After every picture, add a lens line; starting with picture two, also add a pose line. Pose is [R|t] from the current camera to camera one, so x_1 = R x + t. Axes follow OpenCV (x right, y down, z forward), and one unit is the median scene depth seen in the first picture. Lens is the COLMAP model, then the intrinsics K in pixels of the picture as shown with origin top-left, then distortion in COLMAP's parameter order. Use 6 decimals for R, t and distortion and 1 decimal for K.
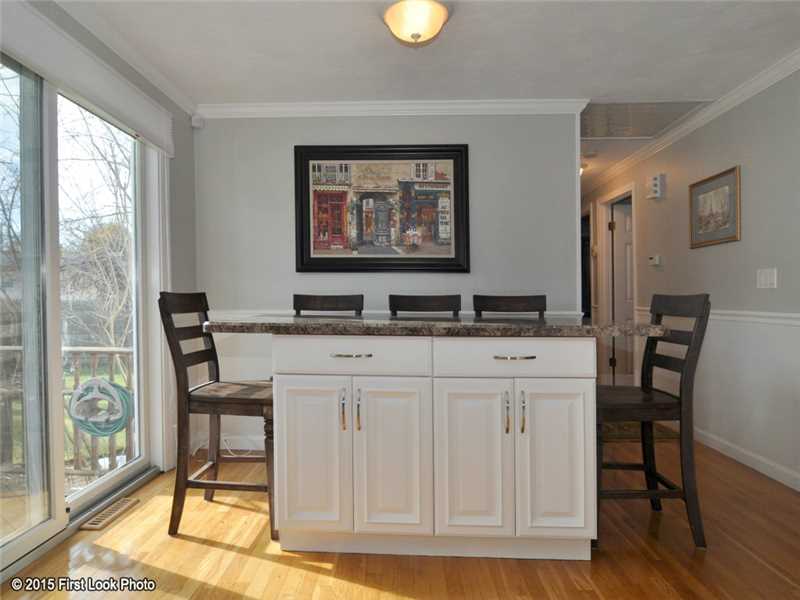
lens RADIAL K [[500.3, 0, 399.7], [0, 500.3, 305.1], [0, 0, 1]] dist [-0.006089, -0.005801]
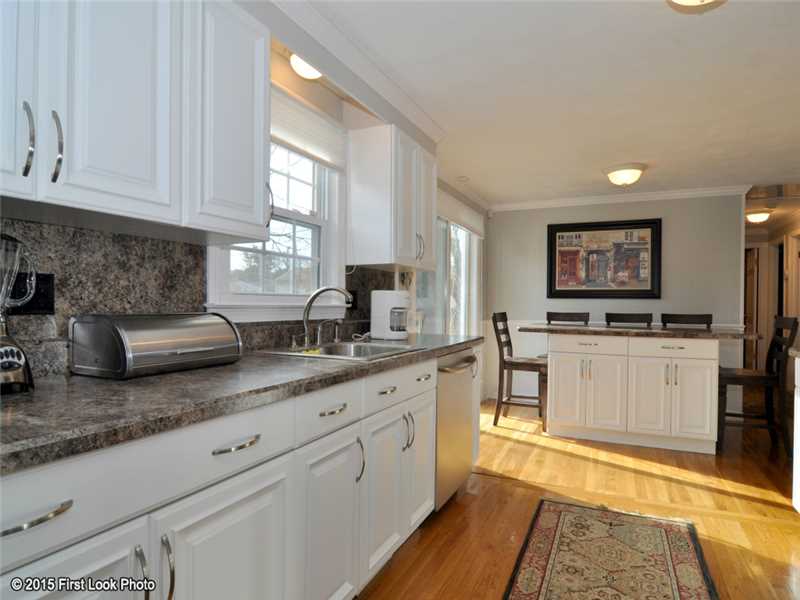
lens RADIAL K [[500.3, 0, 391.3], [0, 500.3, 329.4], [0, 0, 1]] dist [-0.006089, -0.005801]
pose [[0.915082, 0.023753, -0.402568, -0.002752], [-0.006238, 0.998978, 0.044762, -0.033638], [0.403220, -0.038449, 0.914295, -0.805398]]
